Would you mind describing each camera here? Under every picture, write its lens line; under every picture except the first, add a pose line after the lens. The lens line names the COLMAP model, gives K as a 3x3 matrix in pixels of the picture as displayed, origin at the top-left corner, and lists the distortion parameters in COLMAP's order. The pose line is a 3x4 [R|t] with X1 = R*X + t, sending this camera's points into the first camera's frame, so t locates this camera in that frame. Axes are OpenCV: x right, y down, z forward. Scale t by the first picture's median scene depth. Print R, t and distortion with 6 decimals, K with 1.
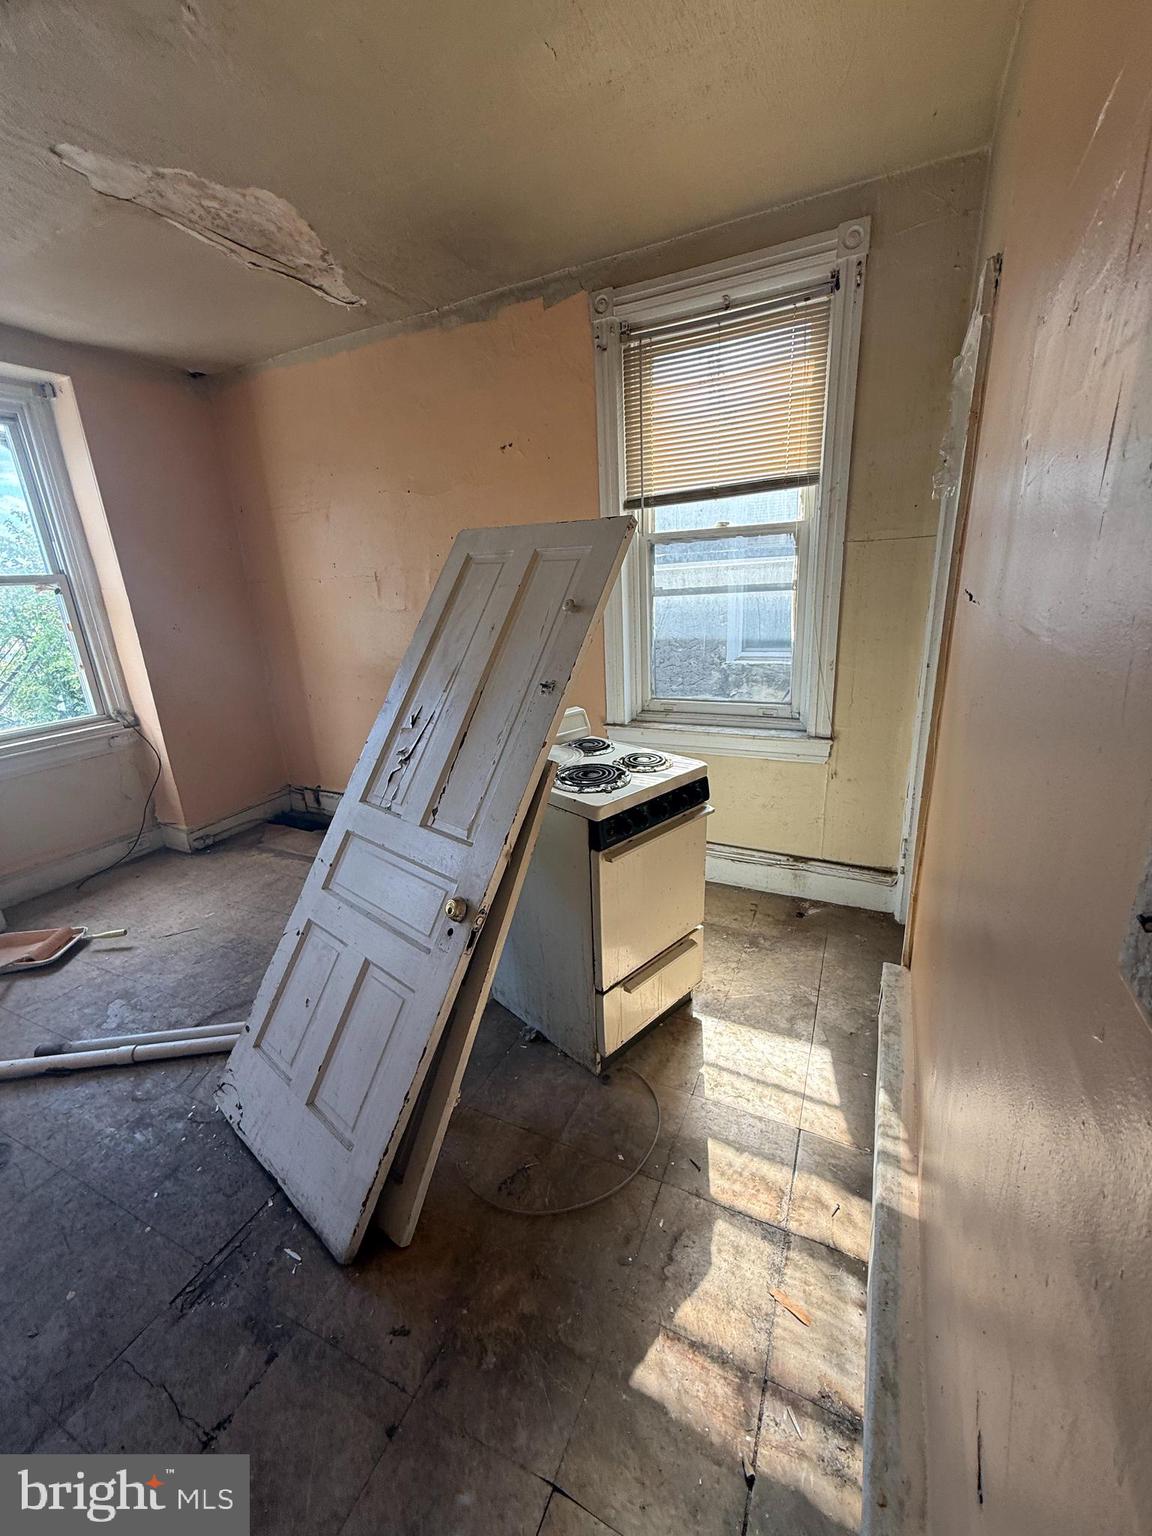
lens RADIAL K [[613.2, 0, 574.7], [0, 613.2, 764.7], [0, 0, 1]] dist [0.001378, -0.000596]
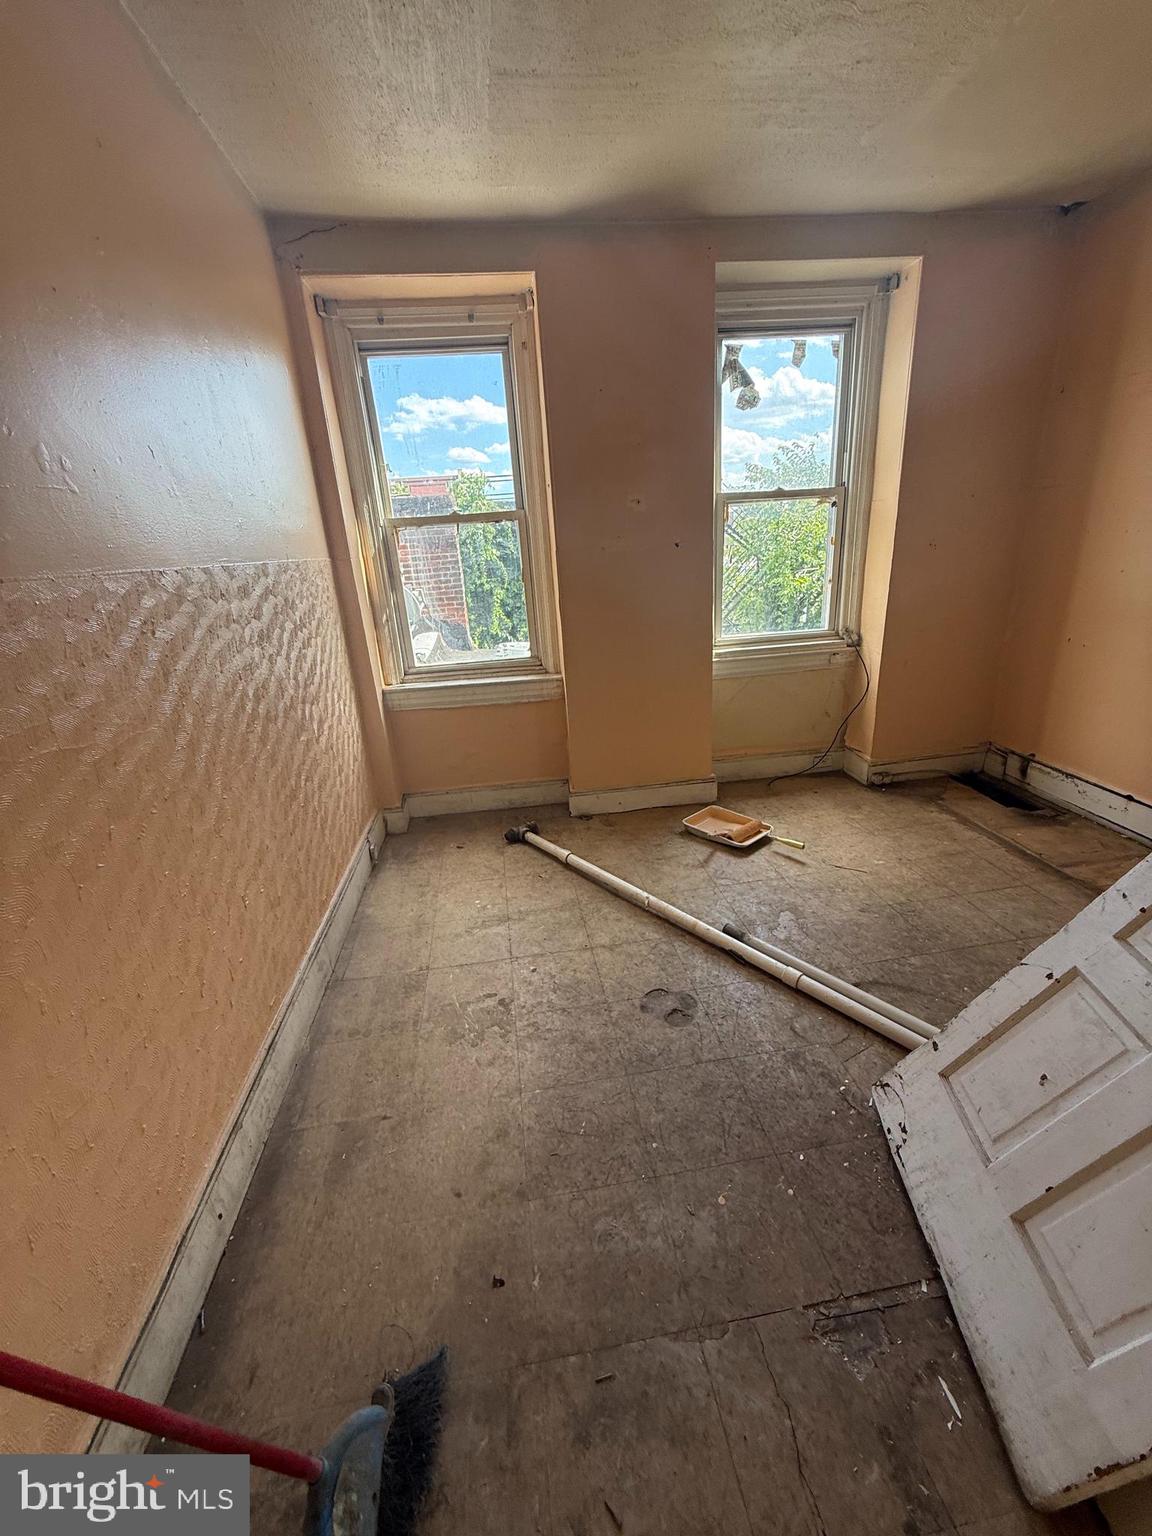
lens RADIAL K [[613.2, 0, 576.7], [0, 613.2, 768.9], [0, 0, 1]] dist [0.001378, -0.000596]
pose [[0.552925, 0.303286, -0.776075, -0.151408], [-0.211415, 0.951989, 0.221407, 0.001867], [0.805964, 0.041652, 0.590497, 0.068640]]
